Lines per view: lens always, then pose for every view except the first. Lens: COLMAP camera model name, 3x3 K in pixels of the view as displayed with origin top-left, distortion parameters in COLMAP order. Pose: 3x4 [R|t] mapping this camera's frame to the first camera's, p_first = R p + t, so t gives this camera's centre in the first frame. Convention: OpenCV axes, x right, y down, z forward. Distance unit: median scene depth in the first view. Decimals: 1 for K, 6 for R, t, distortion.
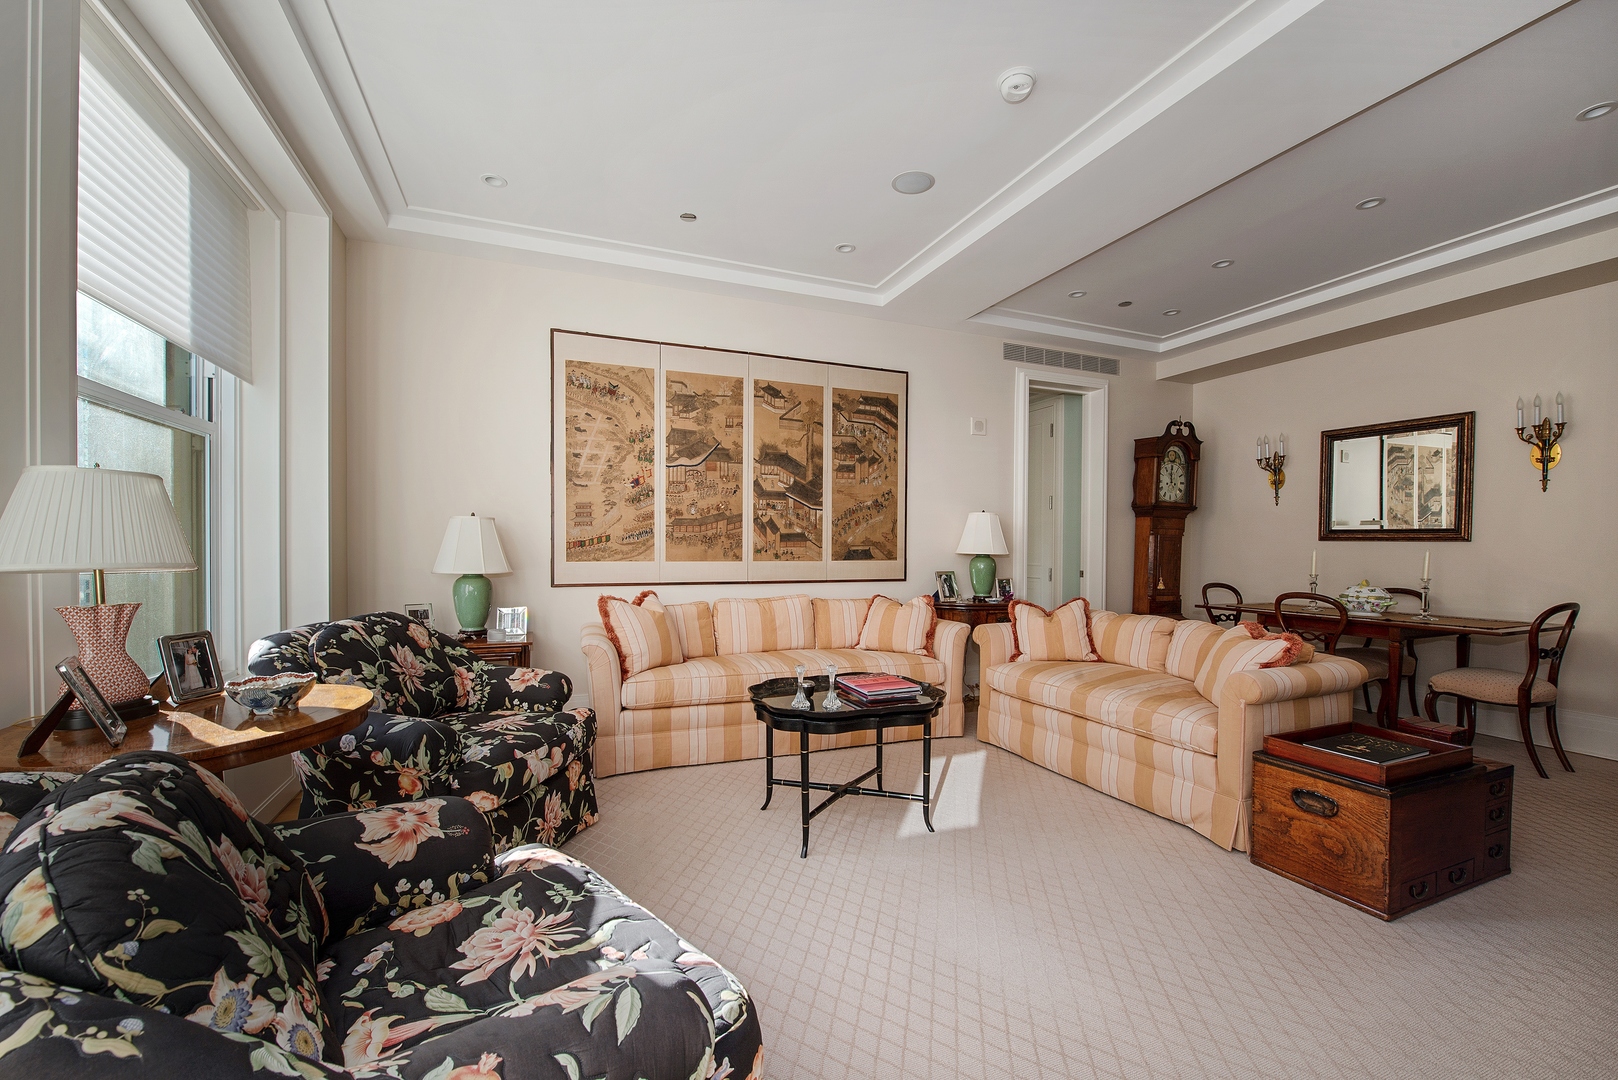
lens RADIAL K [[647.2, 0, 798.1], [0, 647.2, 564.4], [0, 0, 1]] dist [-0.010091, -0.003338]
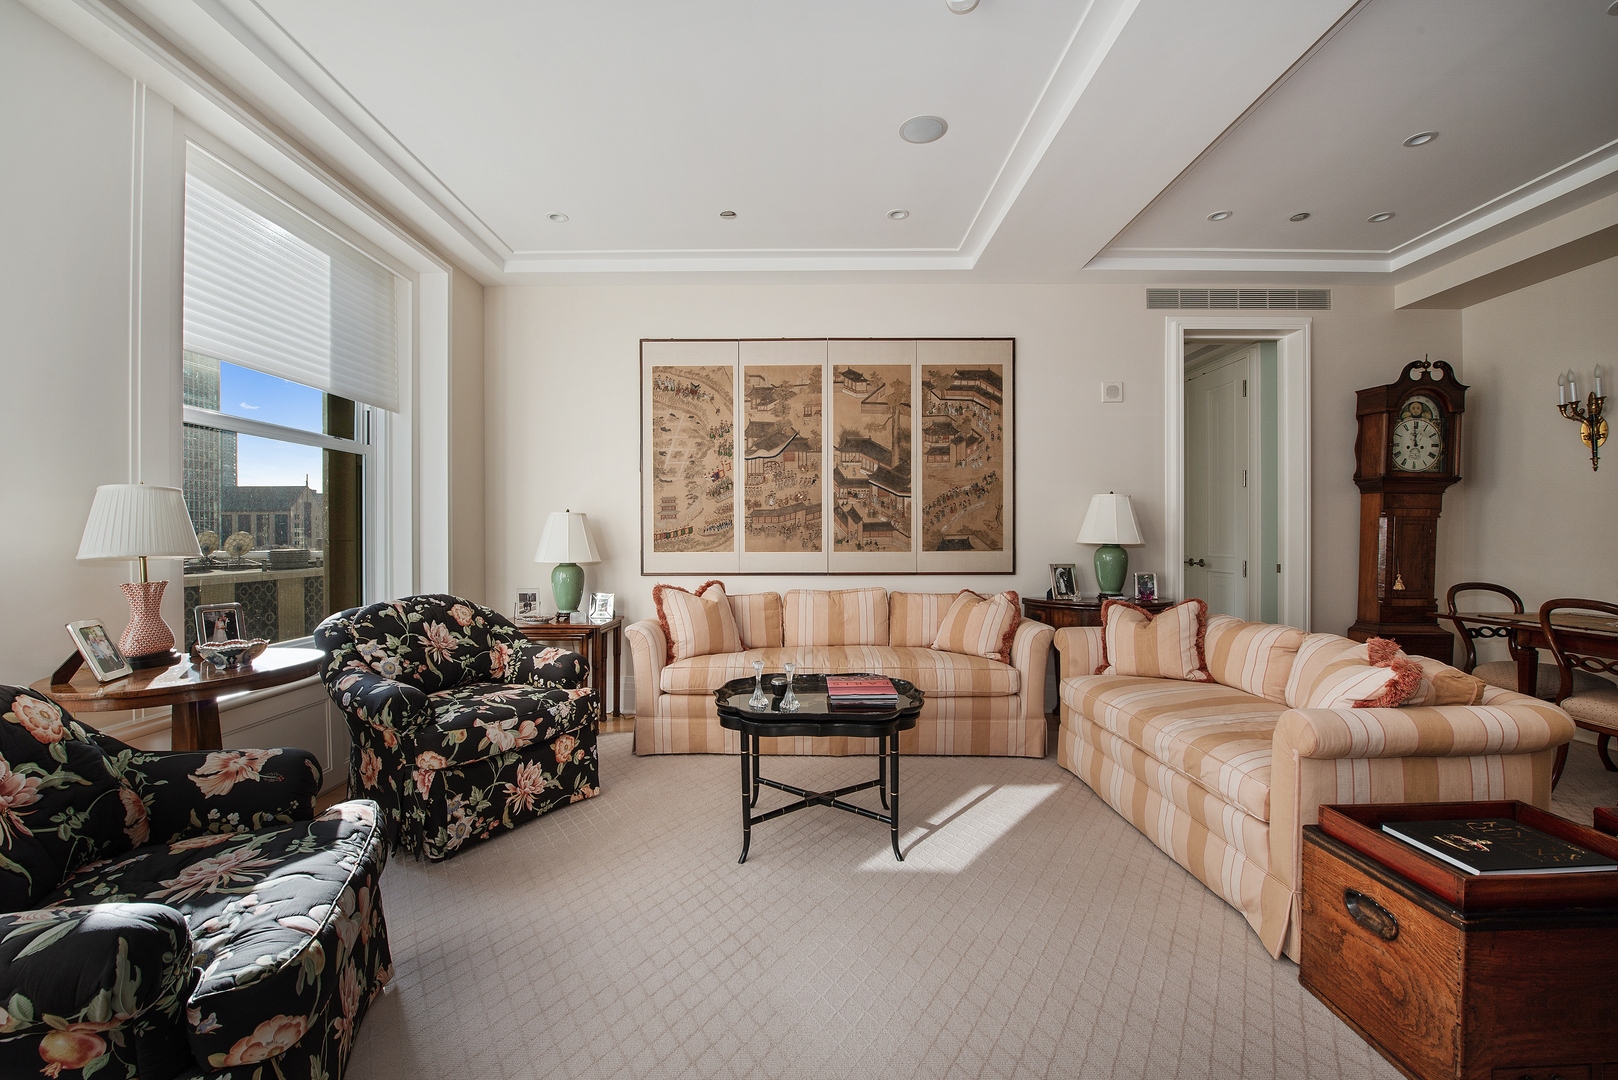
lens RADIAL K [[647.2, 0, 794.7], [0, 647.2, 547.0], [0, 0, 1]] dist [-0.010091, -0.003338]
pose [[0.927454, -0.002015, -0.373931, 0.252309], [-0.002665, 0.999924, -0.011998, -0.000584], [0.373927, 0.012124, 0.927379, 0.080094]]
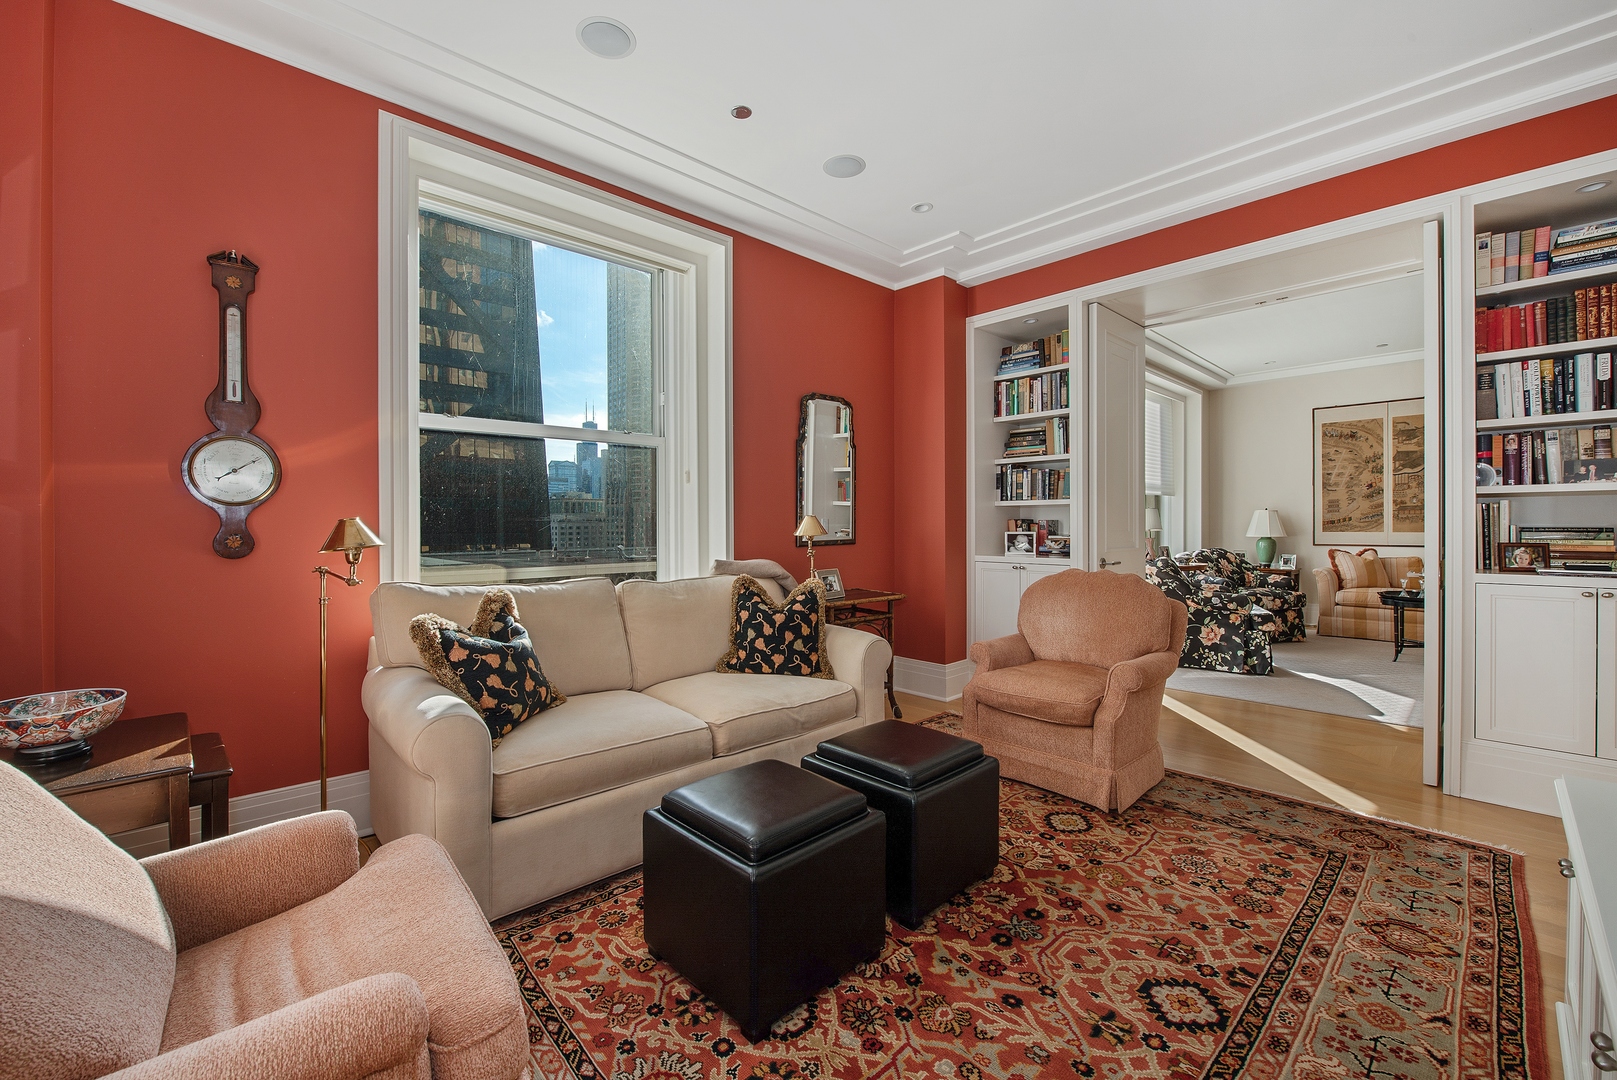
lens RADIAL K [[670.7, 0, 811.1], [0, 670.7, 529.6], [0, 0, 1]] dist [-0.003516, 0.000971]
pose [[0.393176, -0.004677, -0.919451, 0.783528], [-0.017291, 0.999773, -0.012480, 0.035639], [0.919301, 0.020805, 0.393006, -1.037140]]
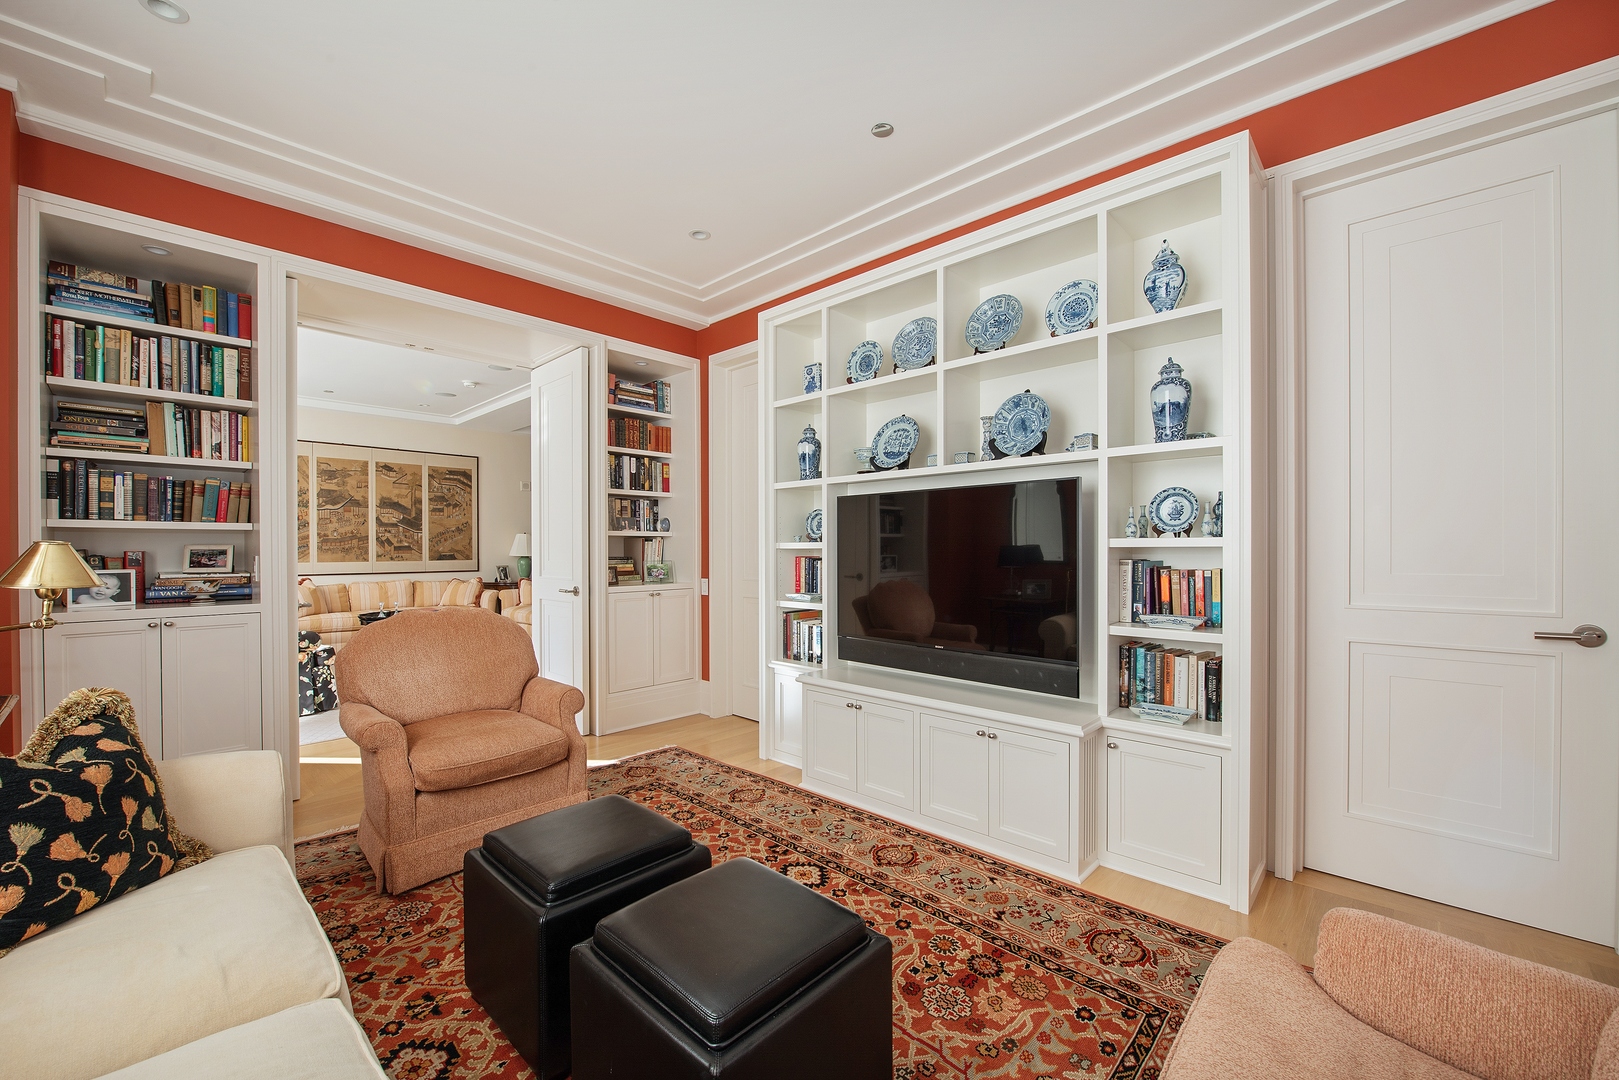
lens RADIAL K [[647.6, 0, 812.1], [0, 647.6, 551.9], [0, 0, 1]] dist [-0.010091, -0.003338]
pose [[0.901127, -0.011851, 0.433394, 0.260785], [0.022430, 0.999562, -0.019304, 0.031285], [-0.432975, 0.027116, 0.900998, -1.205478]]
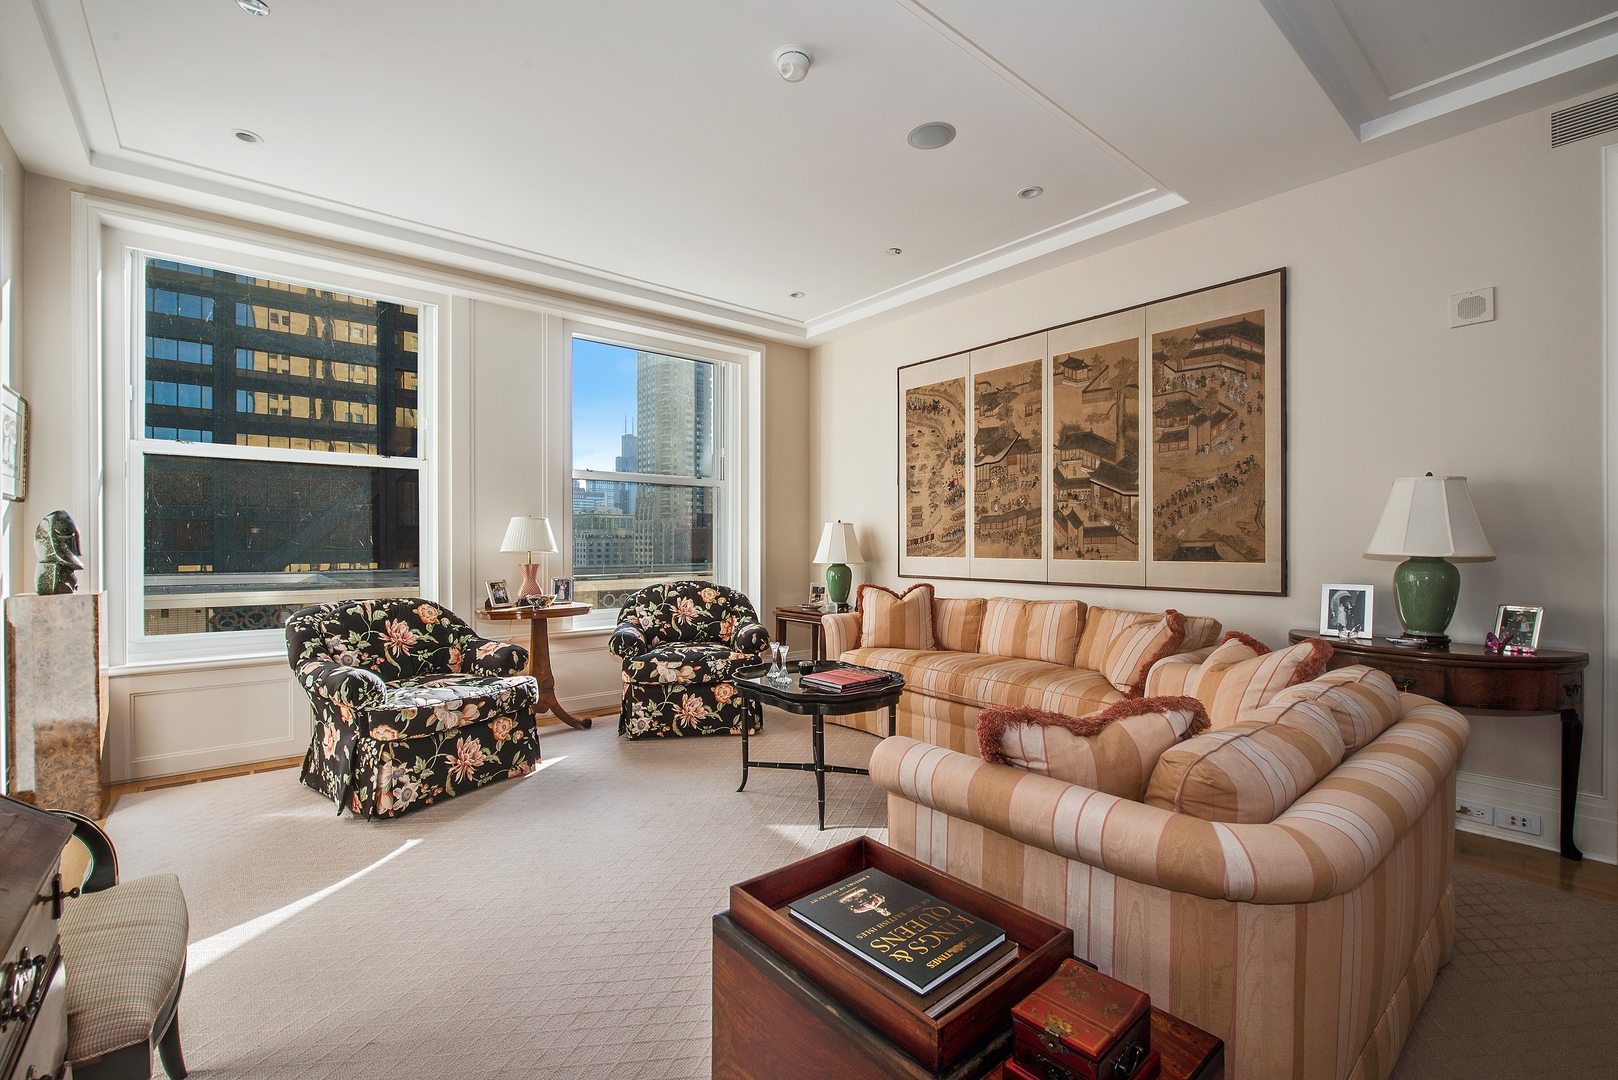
lens RADIAL K [[688.2, 0, 810.3], [0, 688.2, 545.3], [0, 0, 1]] dist [0.004323, -0.000749]
pose [[0.324773, -0.003310, -0.945786, 0.755710], [-0.025537, 0.999599, -0.012268, -0.004911], [0.945447, 0.028137, 0.324558, 0.394608]]
